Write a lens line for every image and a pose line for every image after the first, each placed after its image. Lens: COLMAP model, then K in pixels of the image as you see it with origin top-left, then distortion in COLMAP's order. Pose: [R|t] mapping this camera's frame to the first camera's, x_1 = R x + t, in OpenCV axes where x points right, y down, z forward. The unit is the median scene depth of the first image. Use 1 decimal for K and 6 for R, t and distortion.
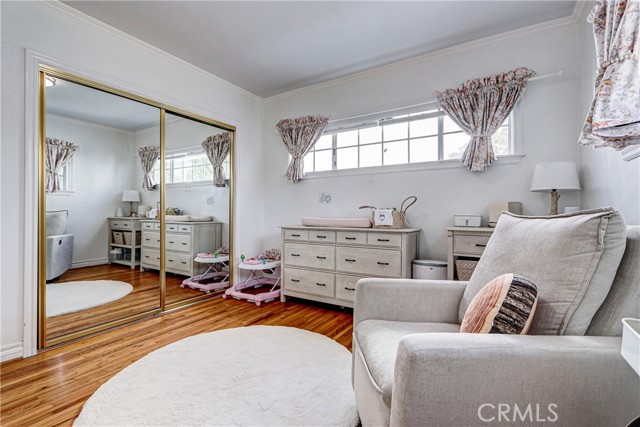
lens RADIAL K [[292.2, 0, 319.4], [0, 292.2, 210.7], [0, 0, 1]] dist [0.001853, -0.001761]
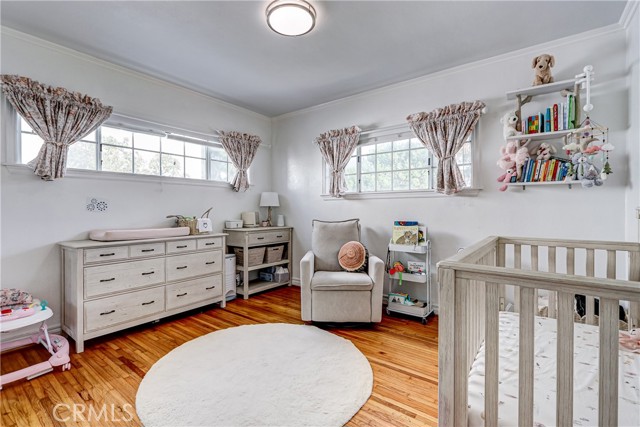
lens RADIAL K [[292.2, 0, 316.0], [0, 292.2, 212.2], [0, 0, 1]] dist [0.001853, -0.001761]
pose [[0.085083, -0.004988, 0.996361, -0.875216], [0.002258, 0.999986, 0.004813, -0.032102], [-0.996371, 0.001840, 0.085093, 0.418553]]
